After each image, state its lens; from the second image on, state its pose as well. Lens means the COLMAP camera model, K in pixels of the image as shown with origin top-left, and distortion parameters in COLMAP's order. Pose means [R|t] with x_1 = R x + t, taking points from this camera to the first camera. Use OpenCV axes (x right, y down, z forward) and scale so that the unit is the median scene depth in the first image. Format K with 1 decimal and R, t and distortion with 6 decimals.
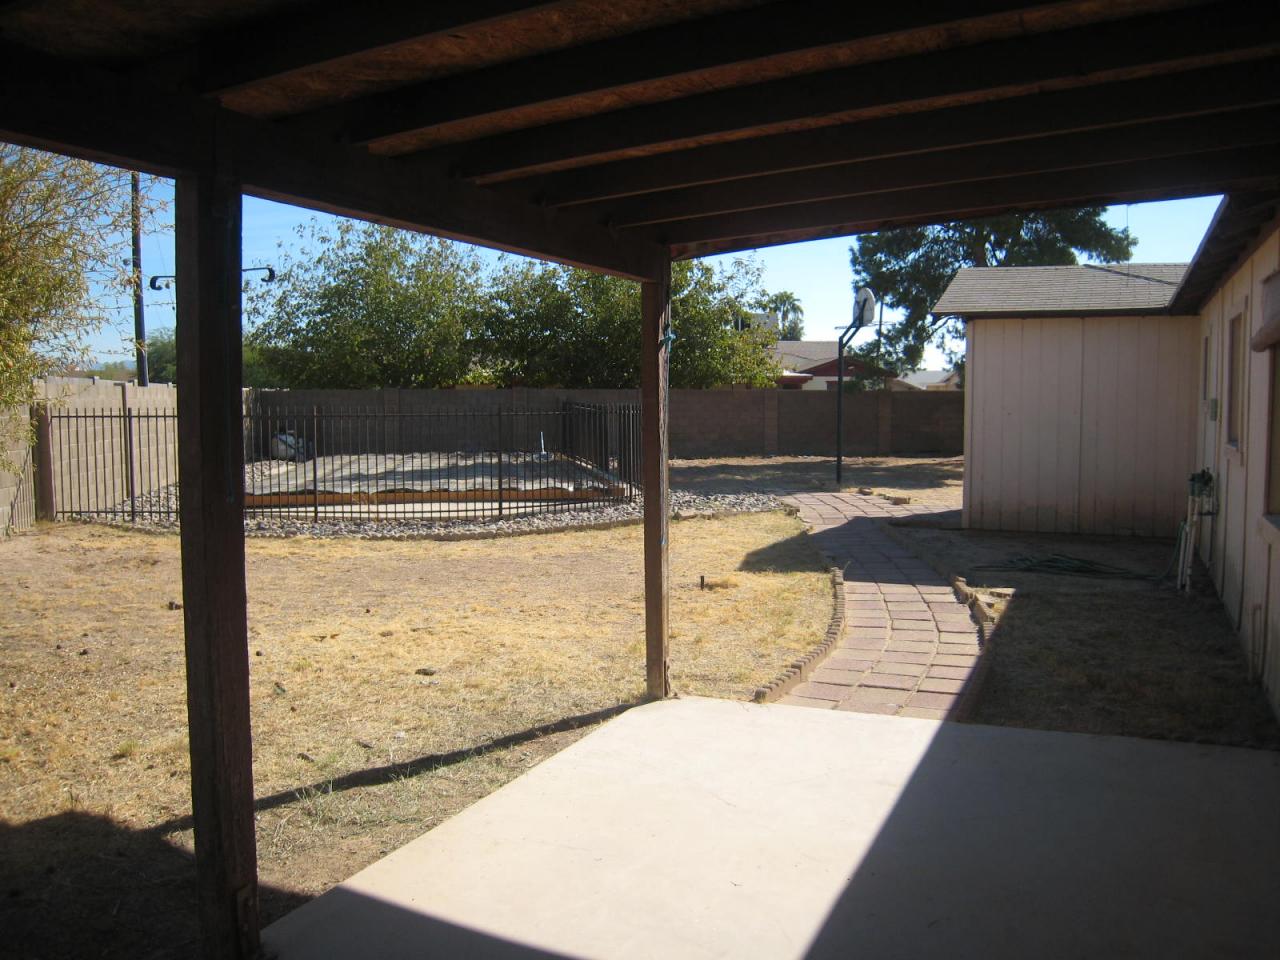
lens RADIAL K [[1072.6, 0, 640.0], [0, 1072.6, 480.0], [0, 0, 1]] dist [-0.172157, 0.164681]
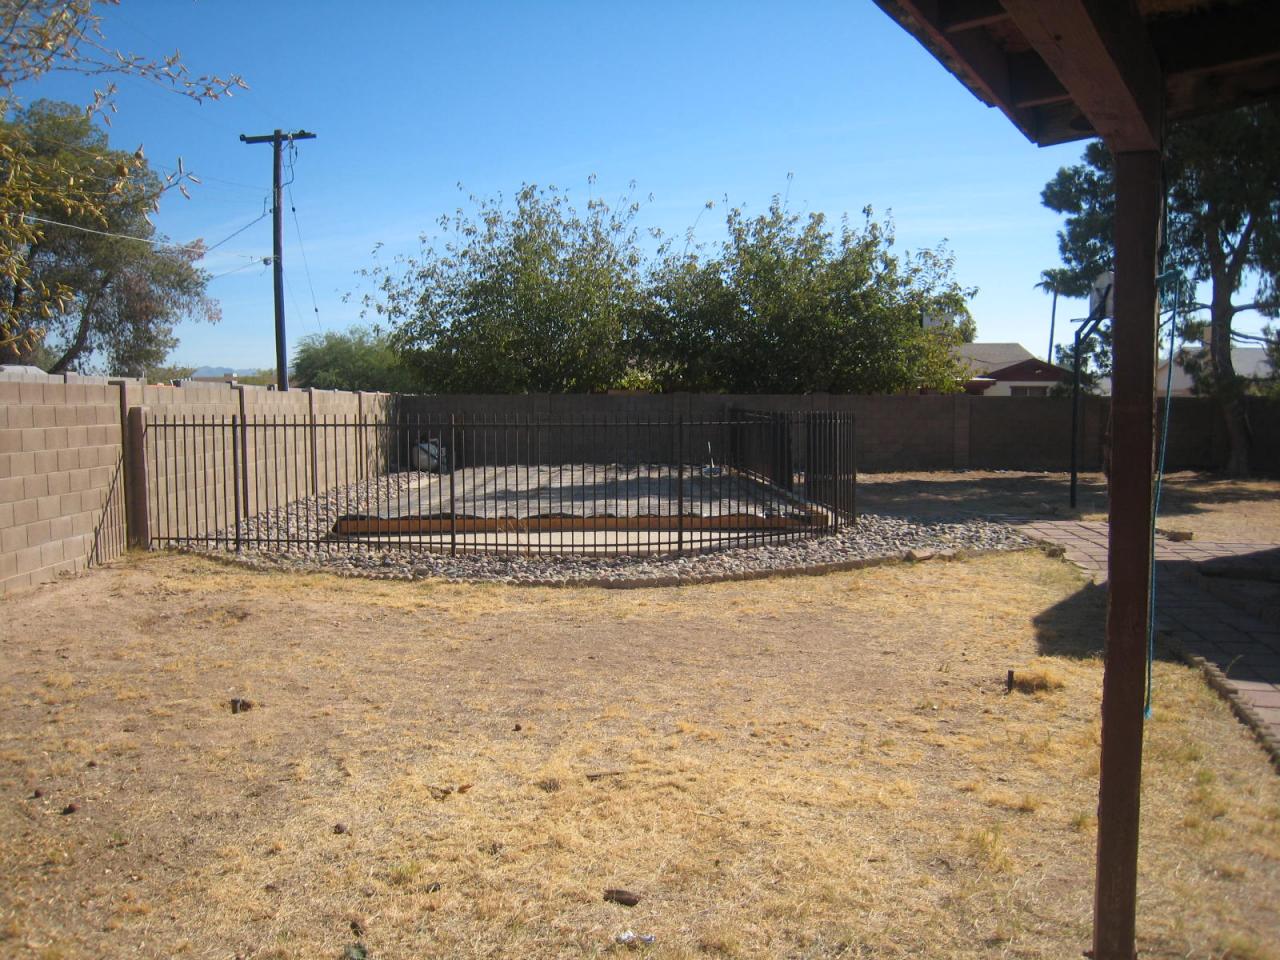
lens RADIAL K [[1072.6, 0, 640.0], [0, 1072.6, 480.0], [0, 0, 1]] dist [-0.172157, 0.164681]
pose [[0.990983, 0.008289, -0.133732, -0.047815], [-0.009055, 0.999946, -0.005117, -0.013735], [0.133683, 0.006282, 0.991004, 0.179253]]
